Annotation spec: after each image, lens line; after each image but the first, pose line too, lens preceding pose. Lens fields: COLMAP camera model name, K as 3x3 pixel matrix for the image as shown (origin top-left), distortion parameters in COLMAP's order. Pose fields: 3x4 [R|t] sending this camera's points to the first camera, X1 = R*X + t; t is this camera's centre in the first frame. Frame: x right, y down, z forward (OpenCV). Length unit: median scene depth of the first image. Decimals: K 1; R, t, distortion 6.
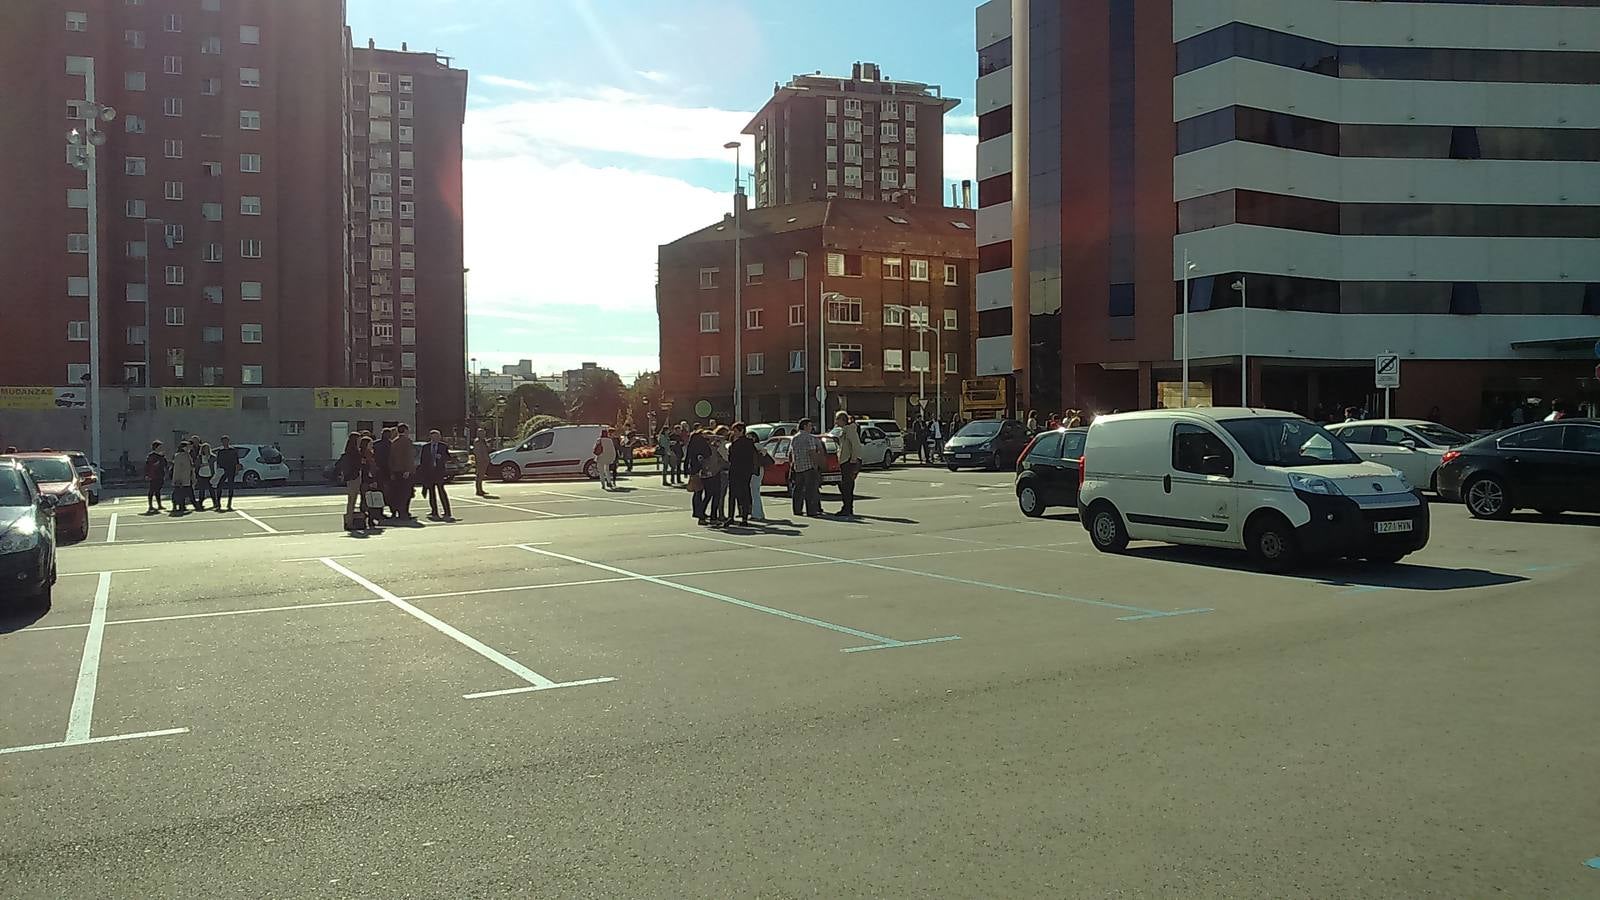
lens RADIAL K [[1262.7, 0, 802.0], [0, 1262.7, 445.4], [0, 0, 1]] dist [0.088009, -0.161267]
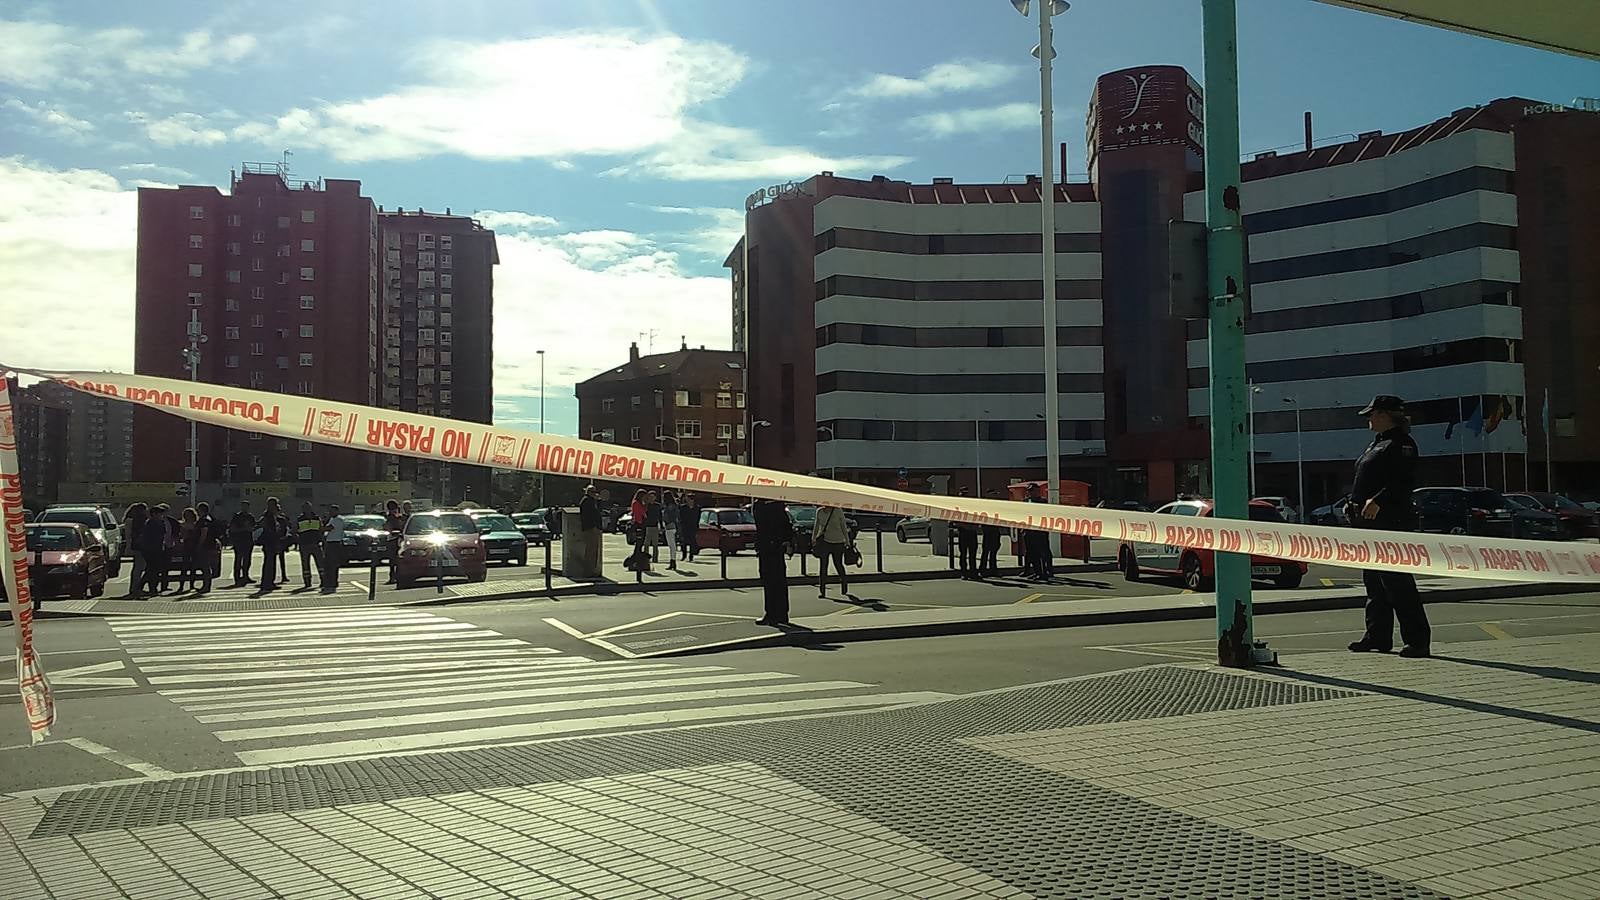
lens RADIAL K [[1262.7, 0, 802.0], [0, 1262.7, 445.4], [0, 0, 1]] dist [0.088009, -0.161267]
pose [[0.997034, -0.005165, -0.076792, 0.249806], [0.000441, 0.998113, -0.061408, 0.003031], [0.076964, 0.061192, 0.995154, -0.414119]]
